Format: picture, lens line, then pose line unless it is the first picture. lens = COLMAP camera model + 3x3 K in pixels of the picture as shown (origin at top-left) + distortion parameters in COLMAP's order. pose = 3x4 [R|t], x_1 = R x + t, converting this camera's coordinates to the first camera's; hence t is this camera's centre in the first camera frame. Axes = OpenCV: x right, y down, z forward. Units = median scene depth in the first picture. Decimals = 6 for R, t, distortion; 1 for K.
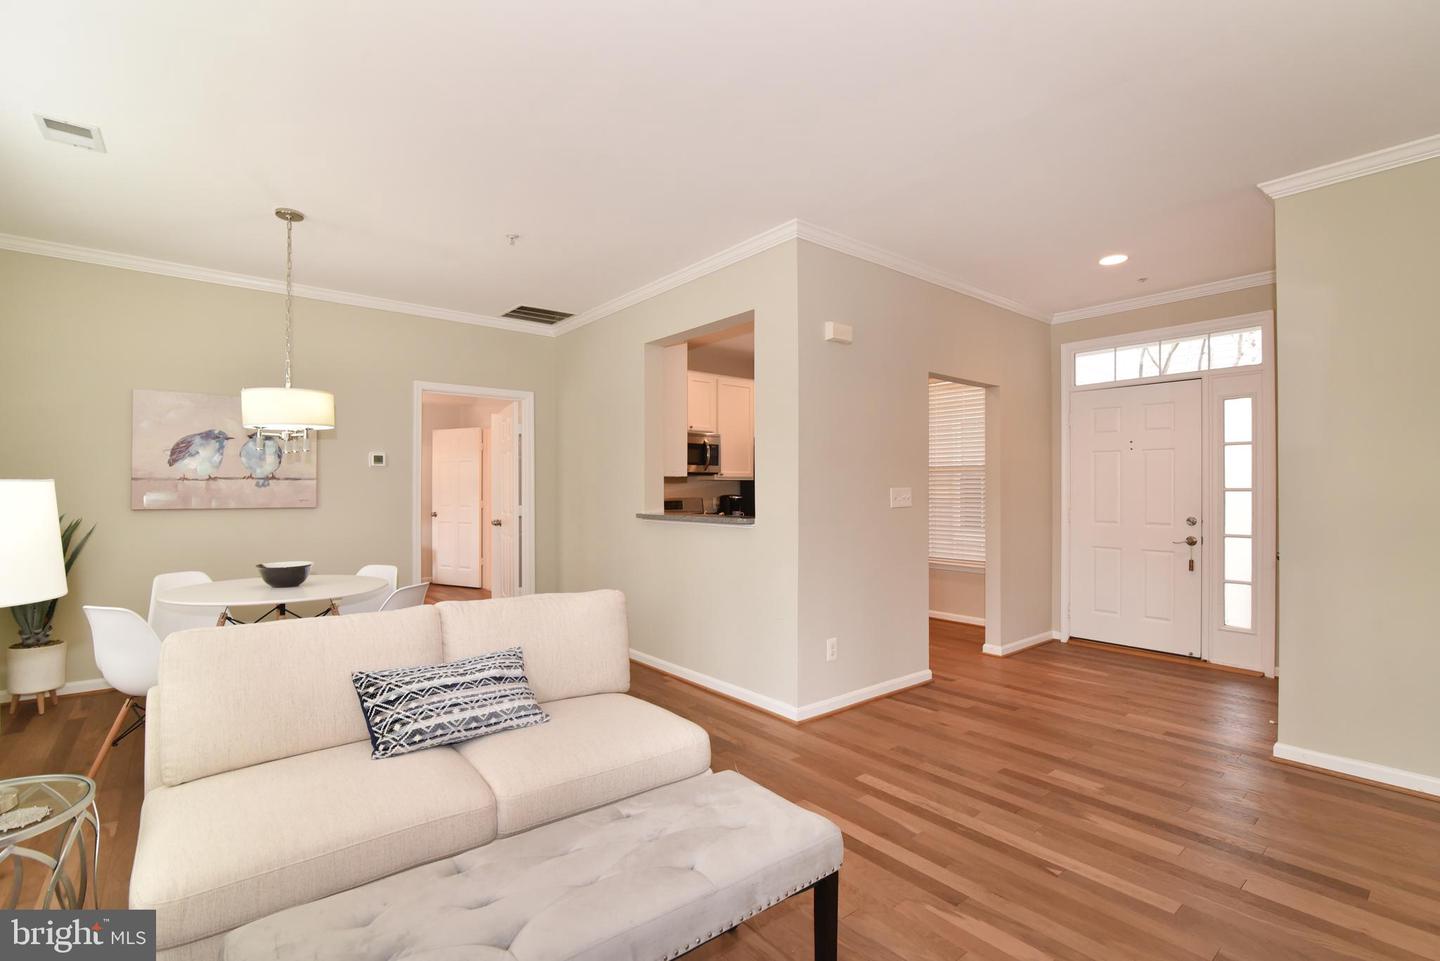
lens RADIAL K [[655.1, 0, 713.9], [0, 655.1, 487.2], [0, 0, 1]] dist [-0.017610, 0.001331]
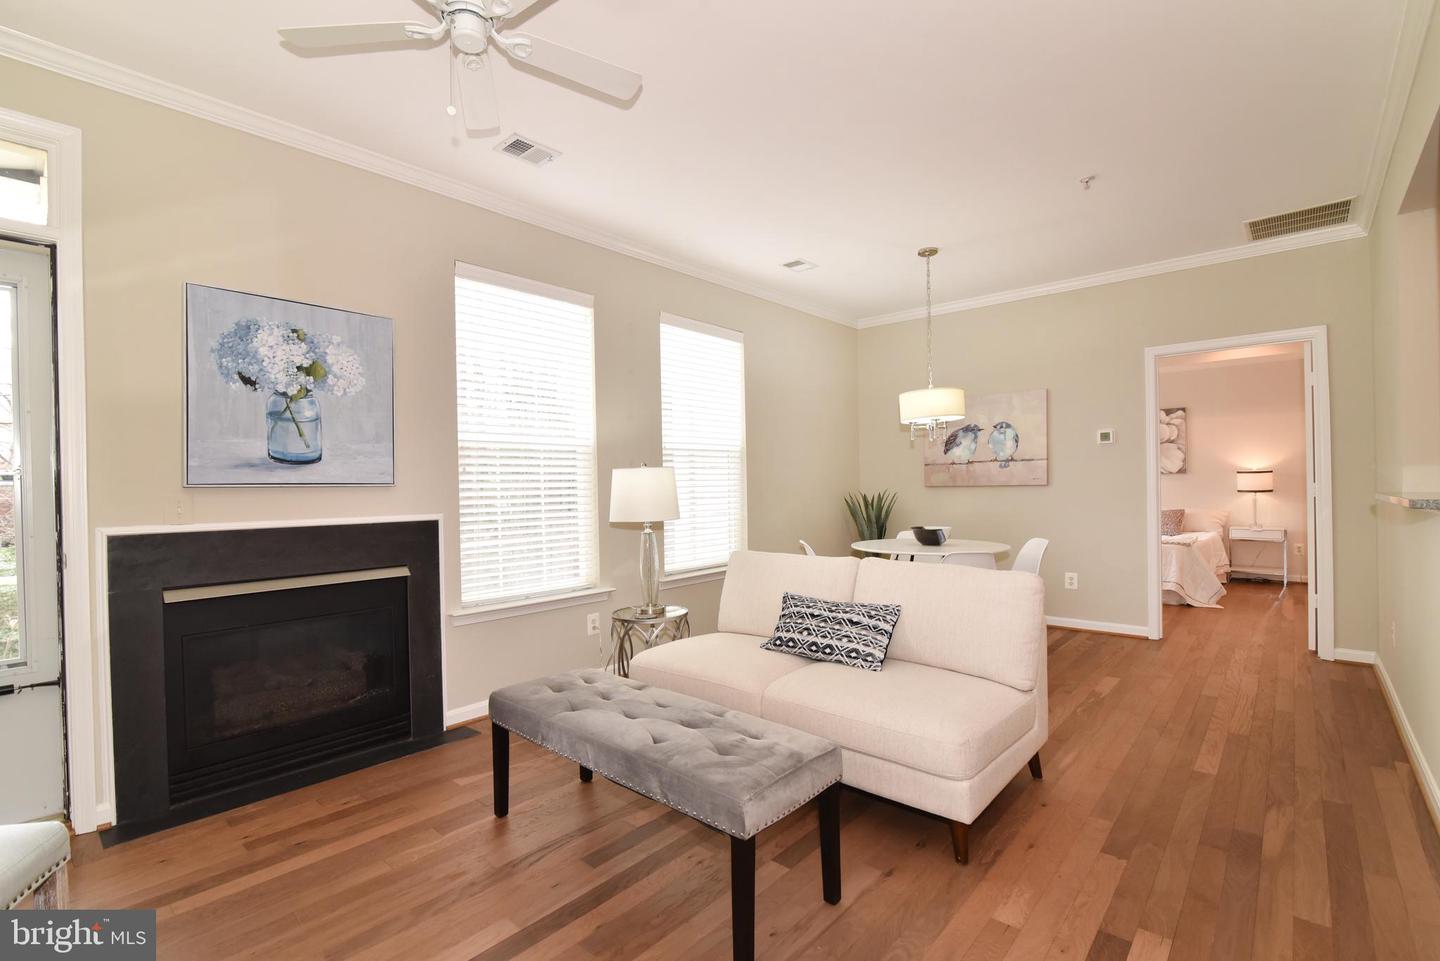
lens RADIAL K [[655.1, 0, 713.9], [0, 655.1, 487.2], [0, 0, 1]] dist [-0.017610, 0.001331]
pose [[0.158855, 0.000453, -0.987302, 0.419622], [0.024087, 0.999700, 0.004334, 0.017822], [0.987008, -0.024470, 0.158796, 0.292928]]
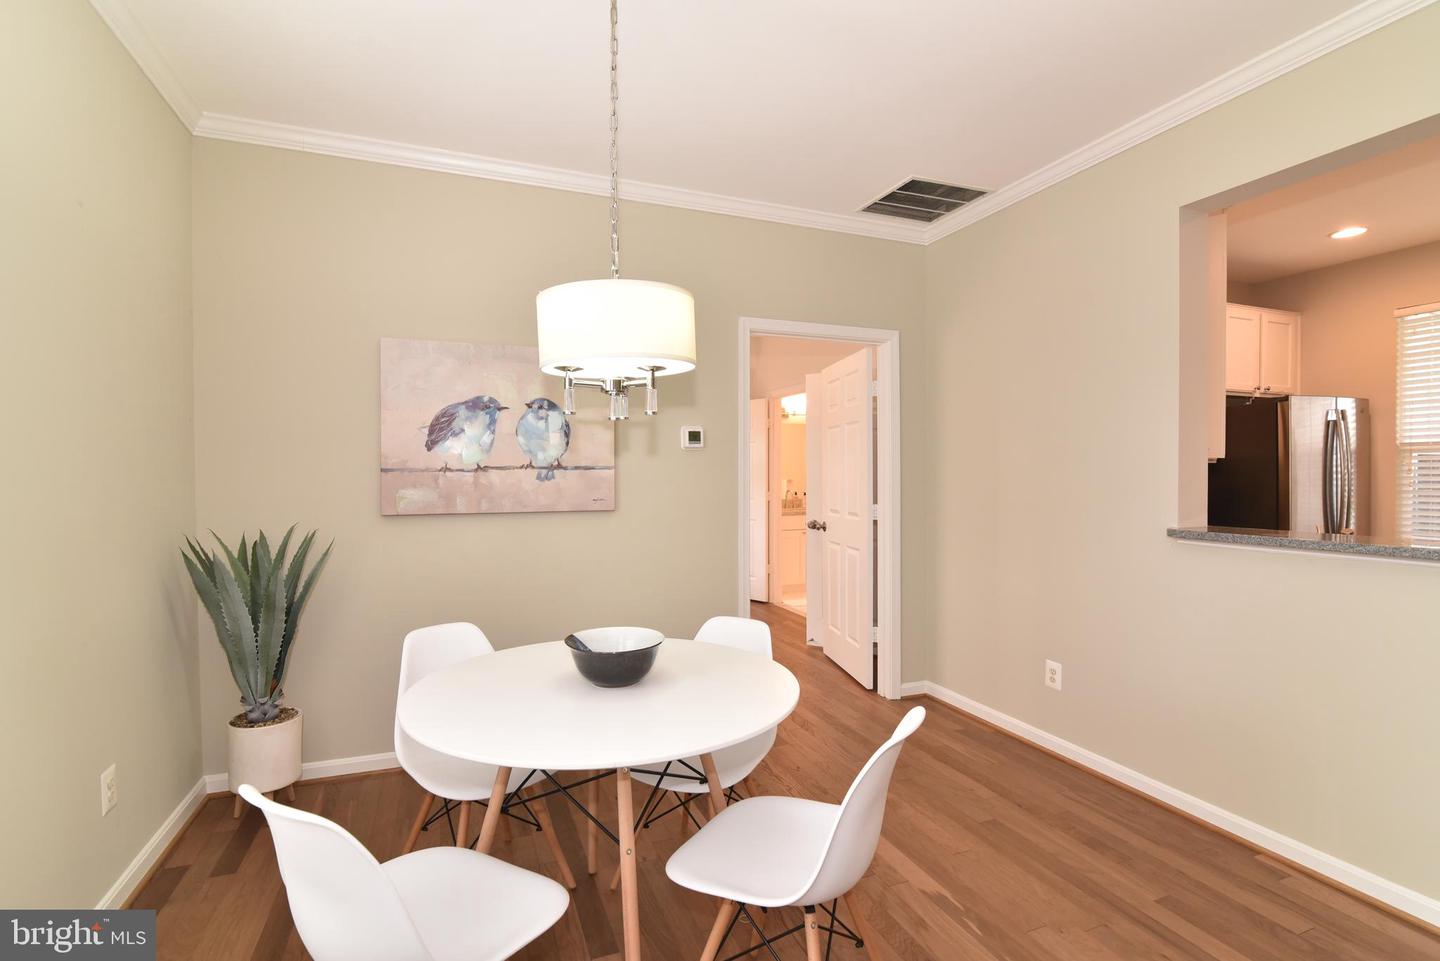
lens RADIAL K [[655.1, 0, 713.9], [0, 655.1, 487.2], [0, 0, 1]] dist [-0.017610, 0.001331]
pose [[0.954994, 0.001787, -0.296619, -0.340965], [0.006084, 0.999653, 0.025613, -0.009844], [0.296562, -0.026265, 0.954652, 0.421742]]
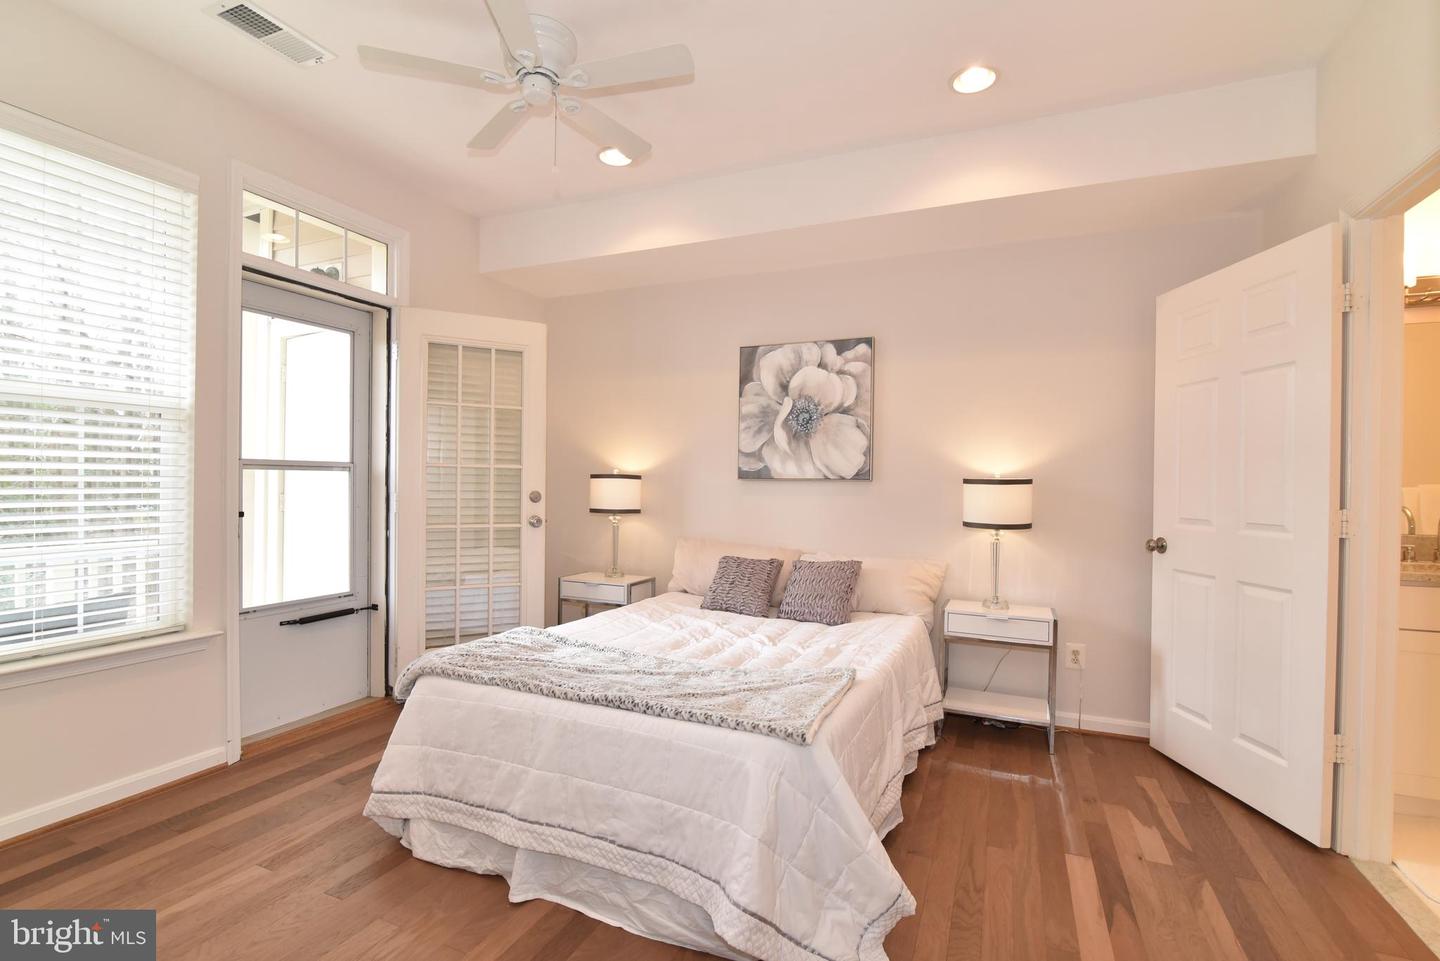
lens RADIAL K [[669.6, 0, 716.1], [0, 669.6, 485.8], [0, 0, 1]] dist [0.001378, 0.000582]
pose [[0.460865, 0.009645, -0.887418, -0.459797], [-0.006816, 0.999950, 0.007329, 0.020750], [0.887444, 0.002671, 0.460907, 1.279863]]
